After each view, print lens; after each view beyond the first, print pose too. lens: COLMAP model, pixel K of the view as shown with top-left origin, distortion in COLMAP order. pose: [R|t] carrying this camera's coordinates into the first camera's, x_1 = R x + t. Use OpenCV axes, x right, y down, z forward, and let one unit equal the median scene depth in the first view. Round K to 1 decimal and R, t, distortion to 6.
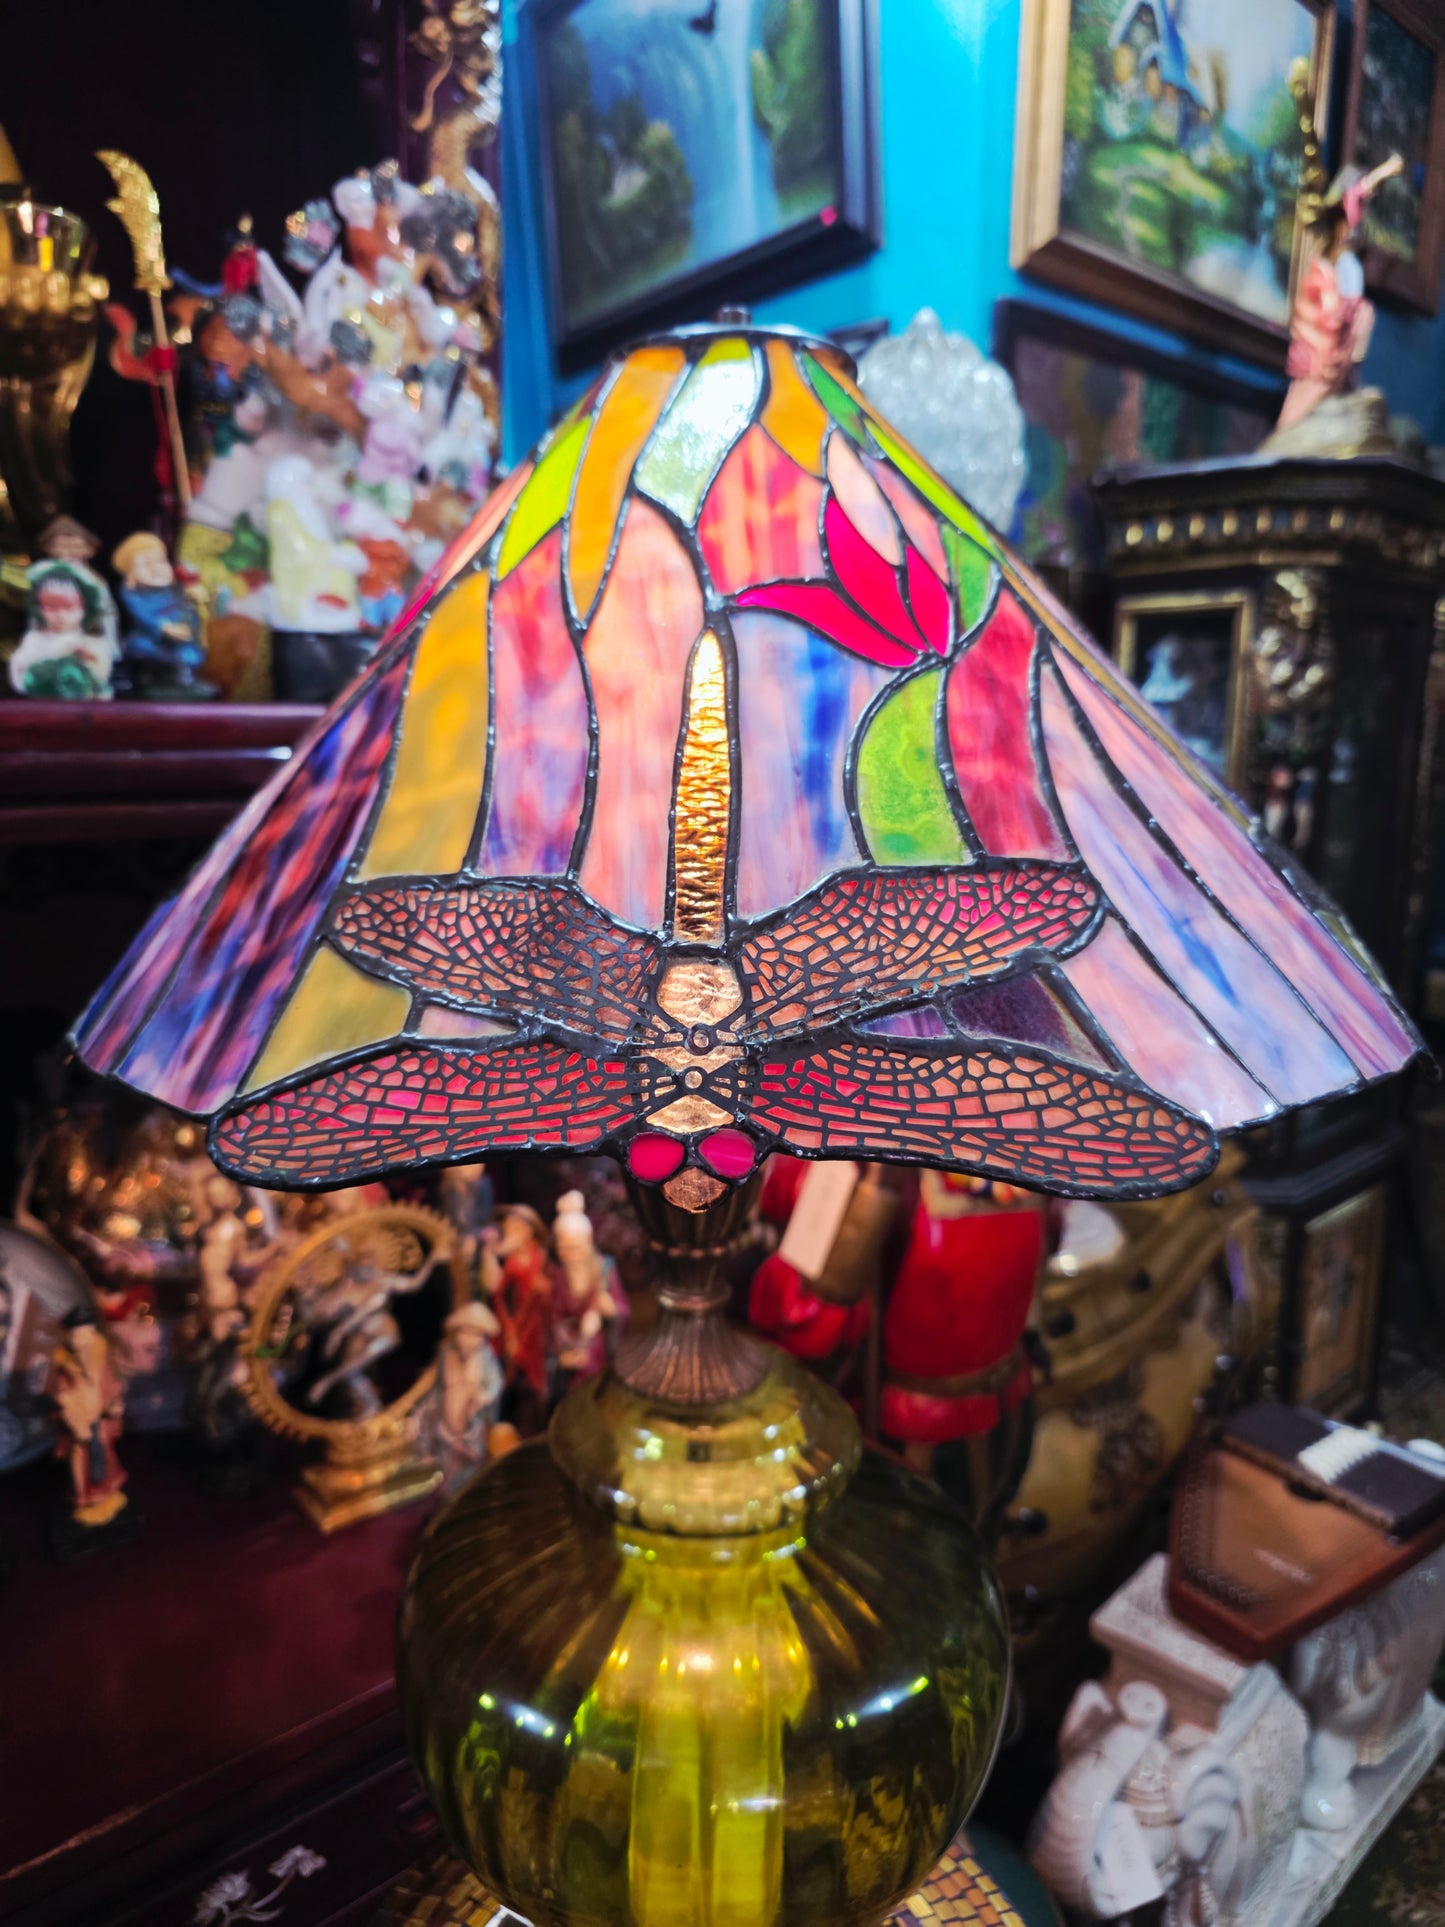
lens RADIAL K [[1320.0, 0, 701.3], [0, 1320.0, 973.1], [0, 0, 1]] dist [0.026675, -0.037007]
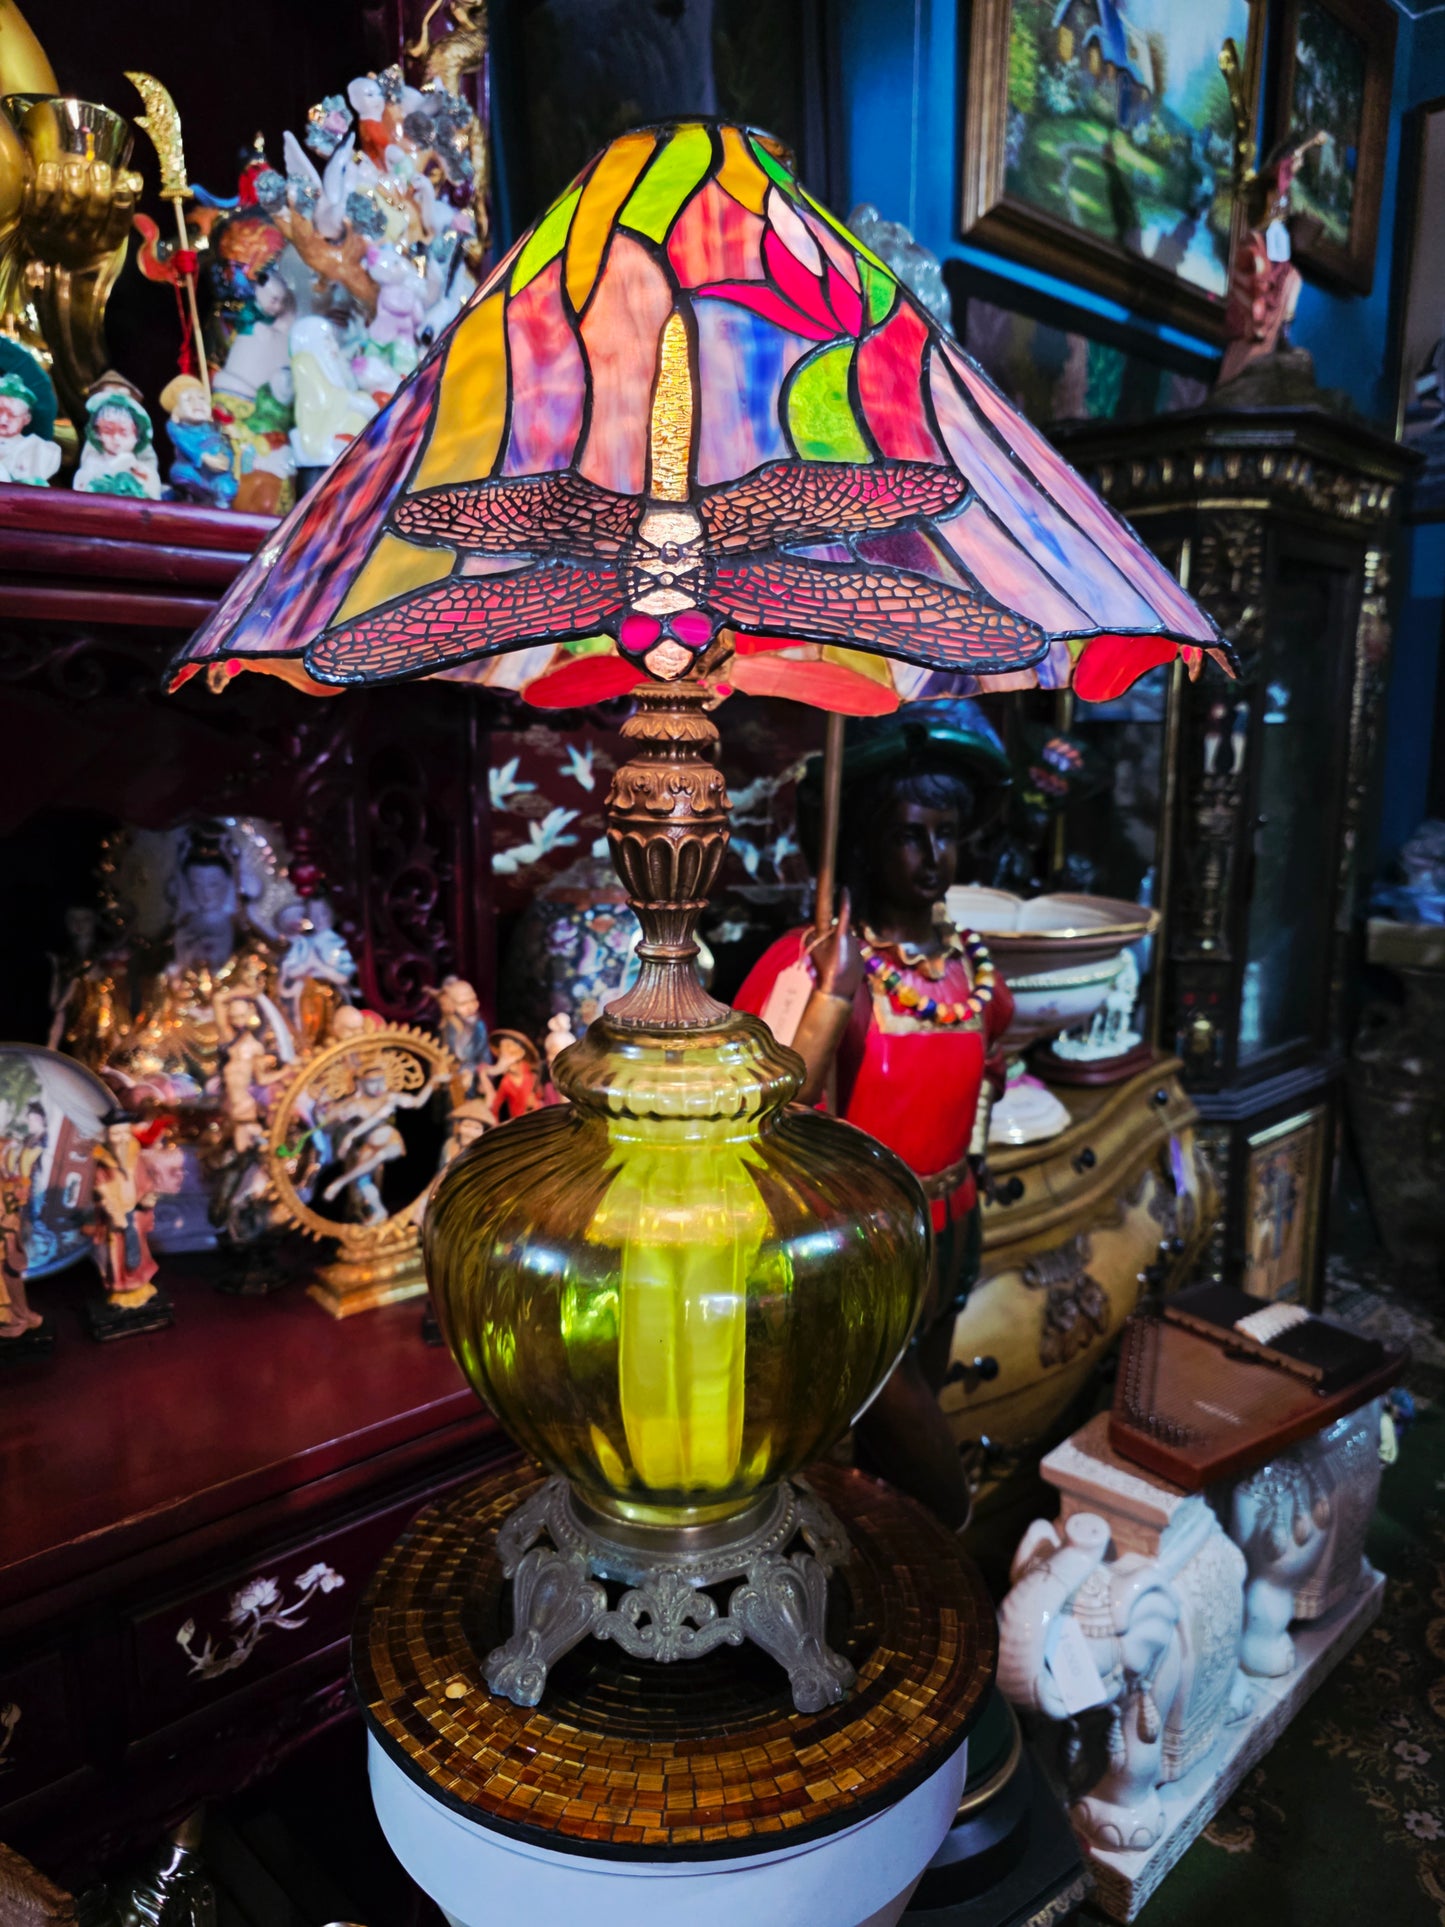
lens RADIAL K [[1305.9, 0, 696.7], [0, 1305.9, 963.5], [0, 0, 1]] dist [0.032280, -0.031071]
pose [[0.999849, -0.007587, 0.015641, 0.000910], [0.007752, 0.999915, -0.010517, 0.305499], [-0.015560, 0.010637, 0.999822, -0.225260]]
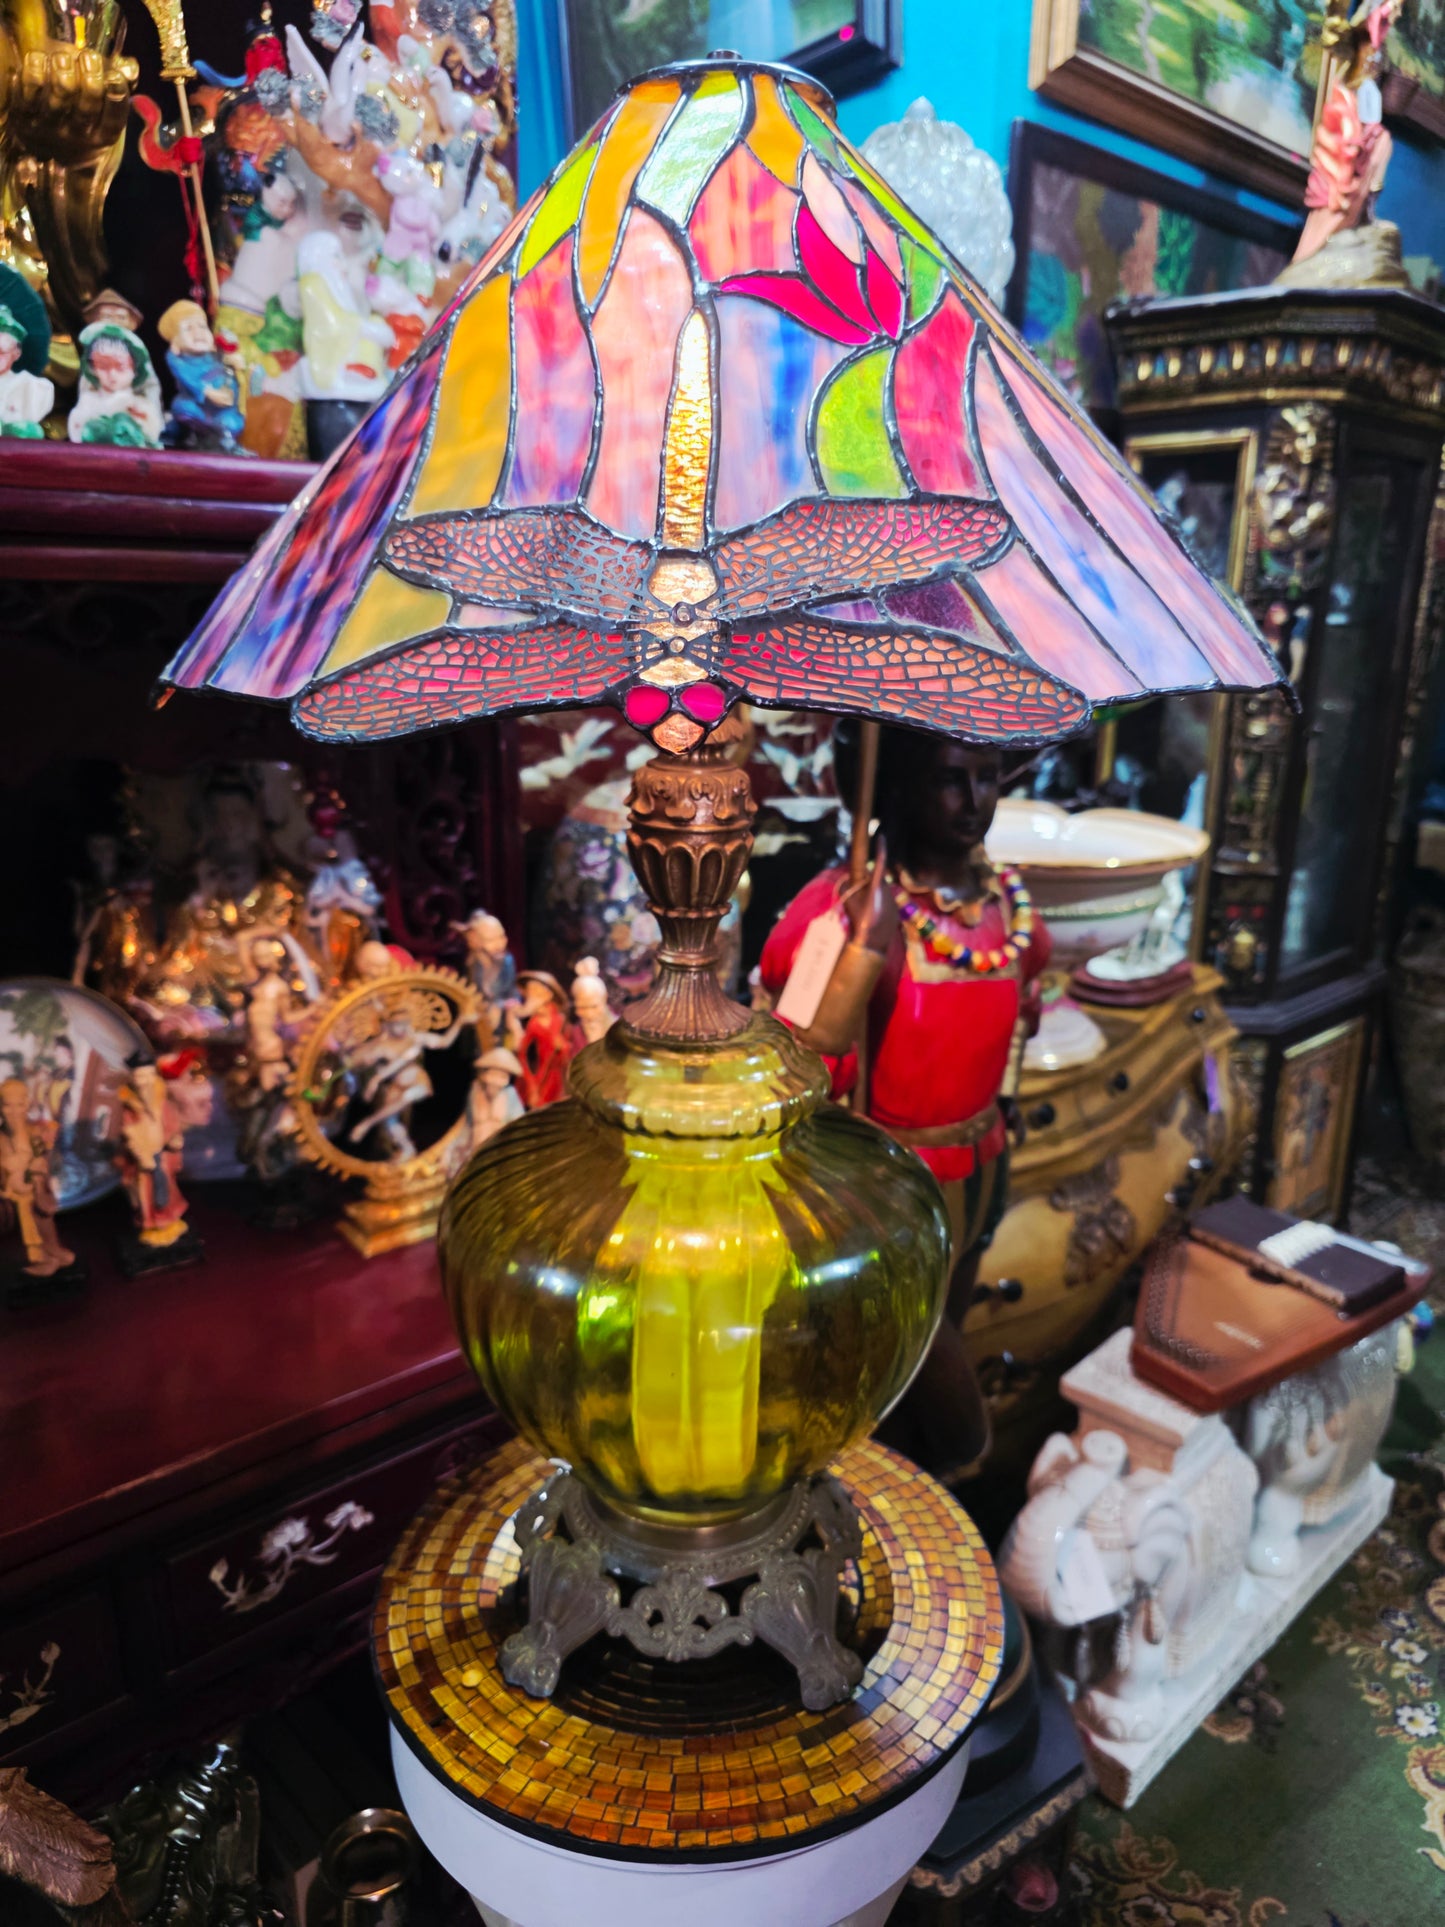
lens RADIAL K [[1306.7, 0, 722.5], [0, 1306.7, 963.5], [0, 0, 1]] dist [0.026870, -0.028262]
pose [[0.999973, 0.006180, 0.003962, 0.021573], [-0.006503, 0.996145, 0.087485, 0.169235], [-0.003406, -0.087508, 0.996158, -0.174277]]
